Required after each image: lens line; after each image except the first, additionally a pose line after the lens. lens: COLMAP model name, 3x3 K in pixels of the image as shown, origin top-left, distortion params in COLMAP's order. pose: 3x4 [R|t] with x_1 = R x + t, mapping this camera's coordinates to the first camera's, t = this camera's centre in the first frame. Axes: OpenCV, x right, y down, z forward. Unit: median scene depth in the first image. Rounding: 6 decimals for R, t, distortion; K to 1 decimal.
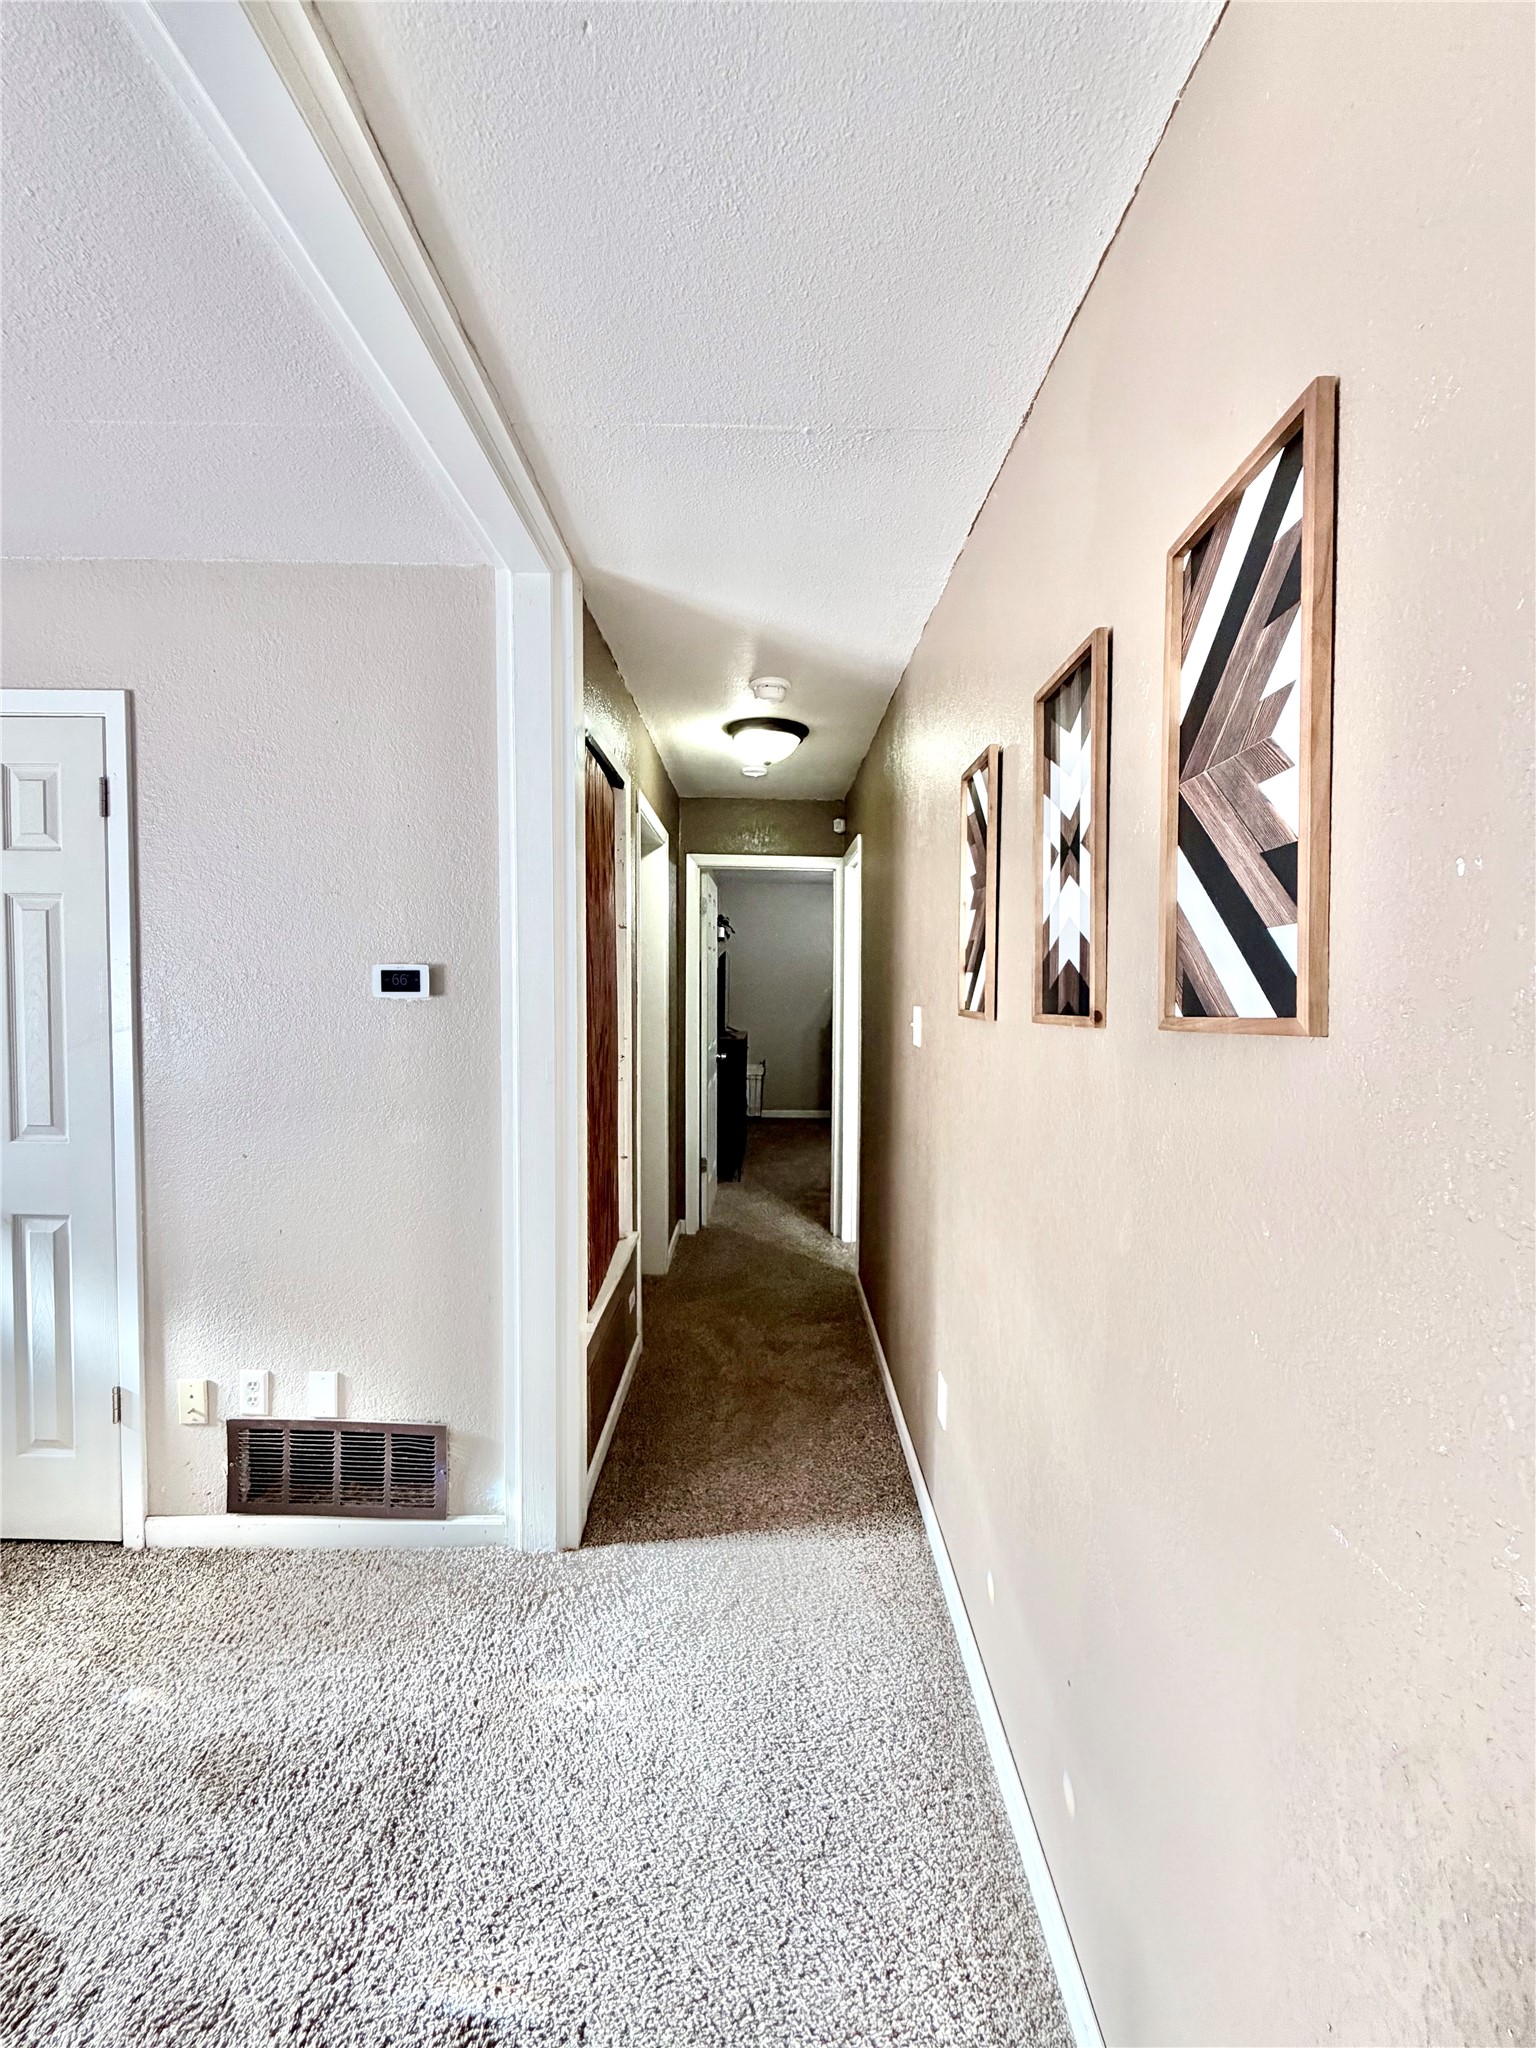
lens RADIAL K [[822.3, 0, 761.8], [0, 822.3, 1012.9], [0, 0, 1]] dist [-0.007733, -0.000097]
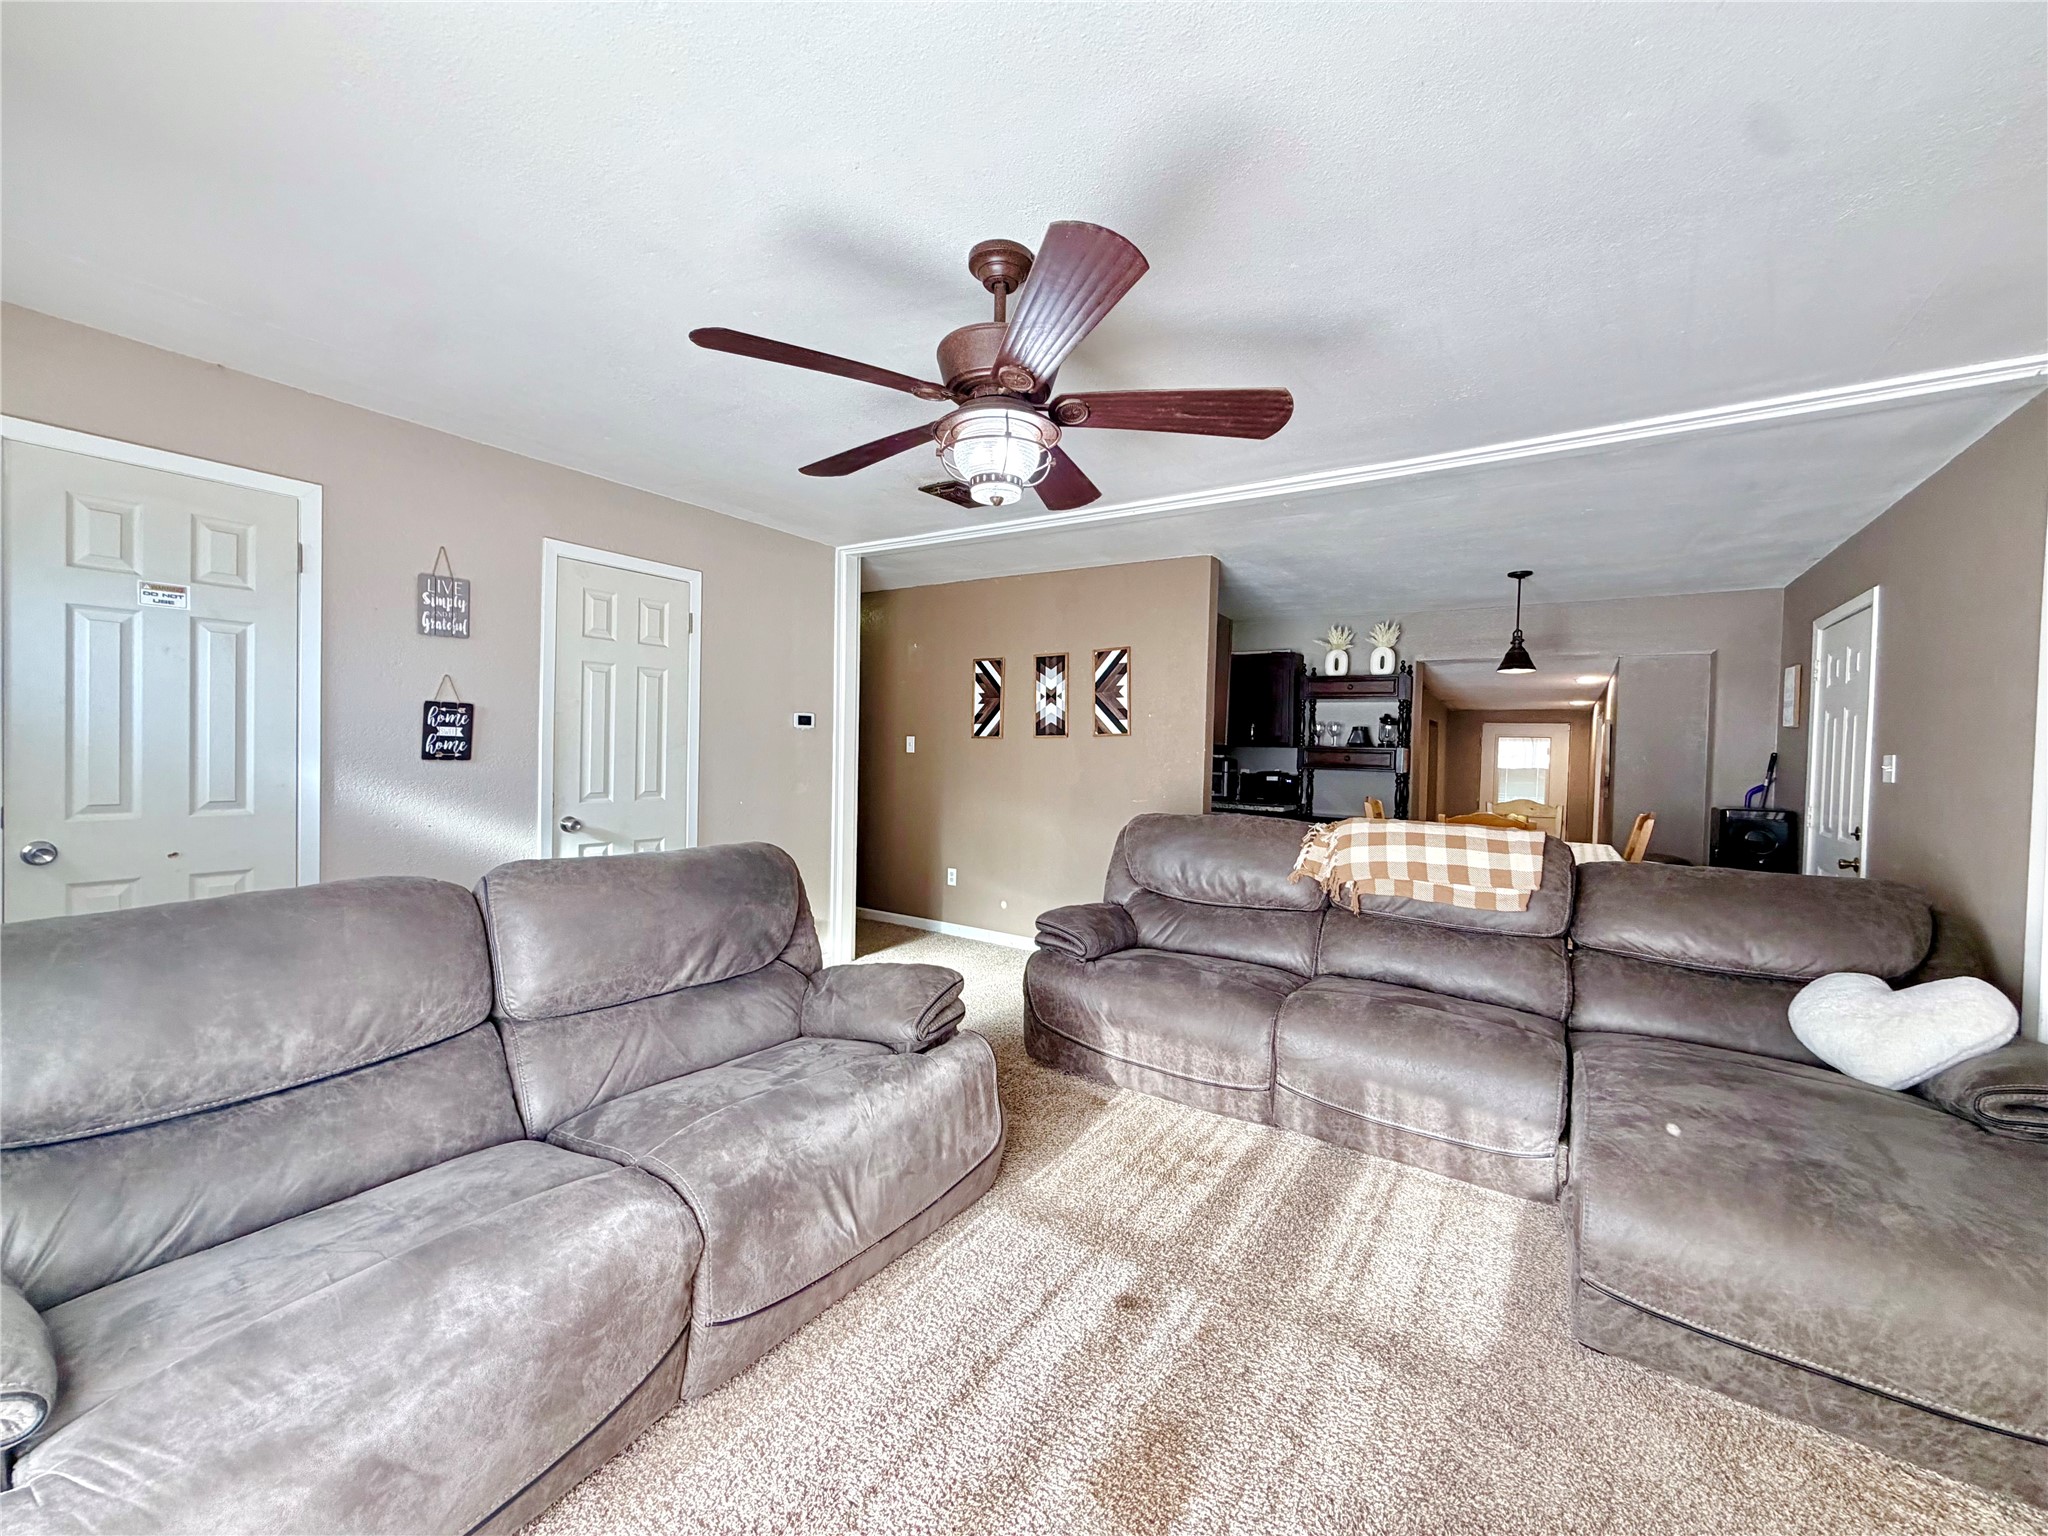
lens RADIAL K [[814.2, 0, 1021.6], [0, 814.2, 764.0], [0, 0, 1]] dist [-0.000944, 0.000079]
pose [[0.551384, -0.011724, 0.834169, -1.212918], [0.011178, 0.999915, 0.006665, 0.045828], [-0.834176, 0.005649, 0.551469, -0.450912]]
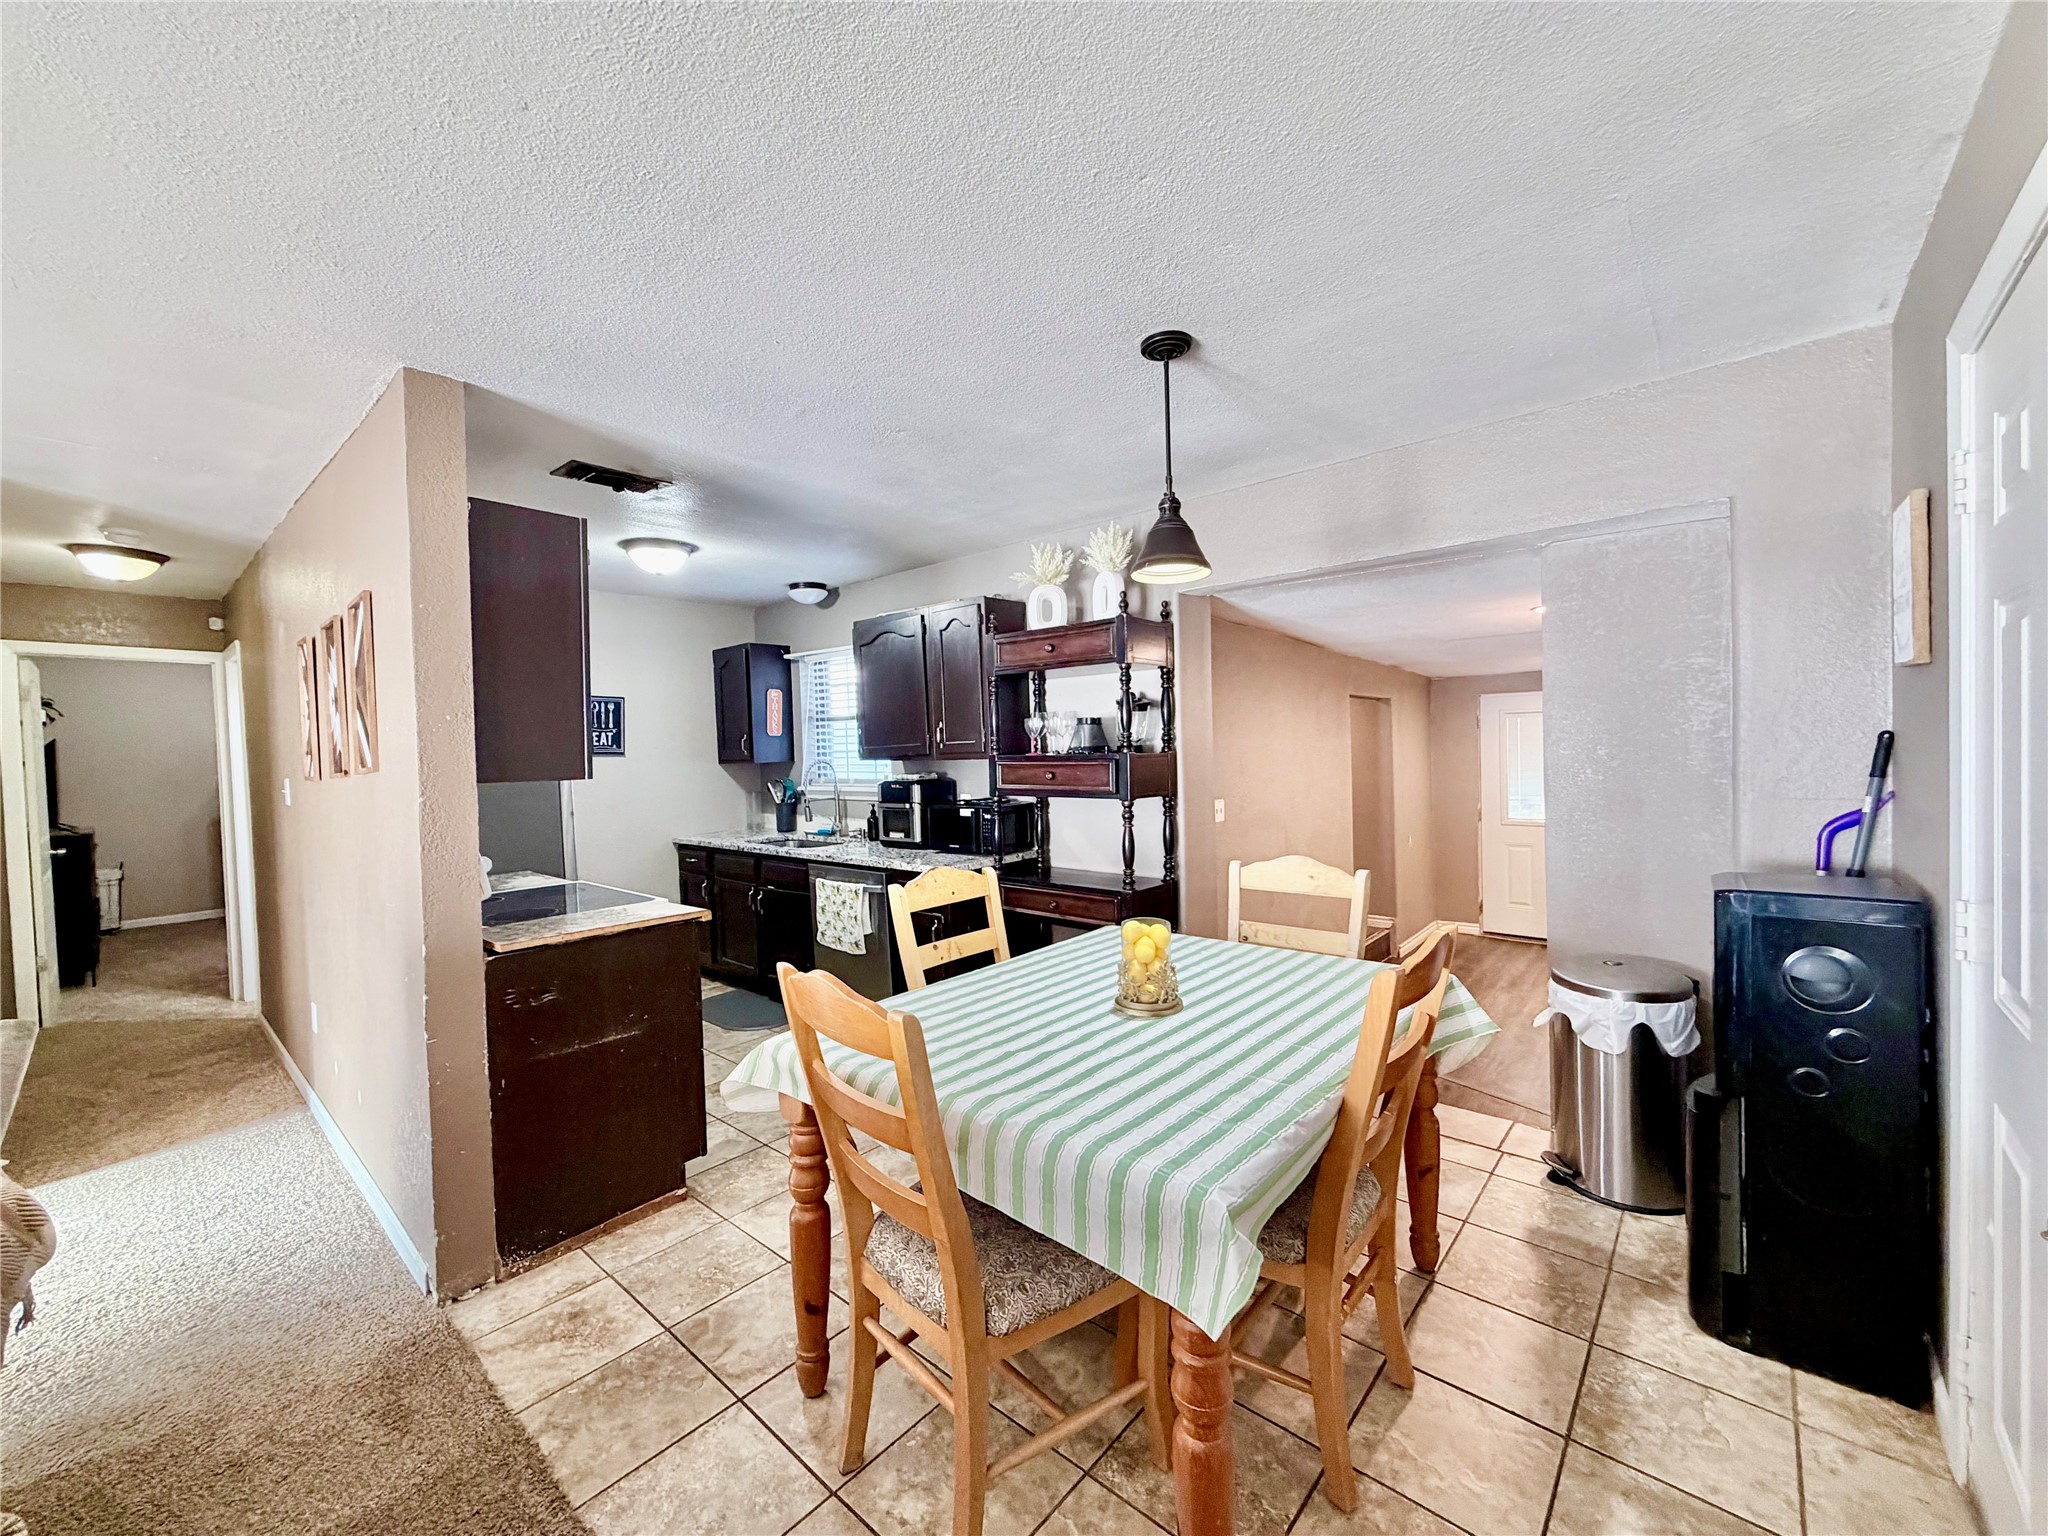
lens RADIAL K [[822.3, 0, 1031.6], [0, 822.3, 765.0], [0, 0, 1]] dist [-0.007733, -0.000097]
pose [[0.655201, -0.043984, 0.754173, -0.028555], [0.063009, 0.998007, 0.003465, 0.034277], [-0.752822, 0.045249, 0.656667, -0.708956]]
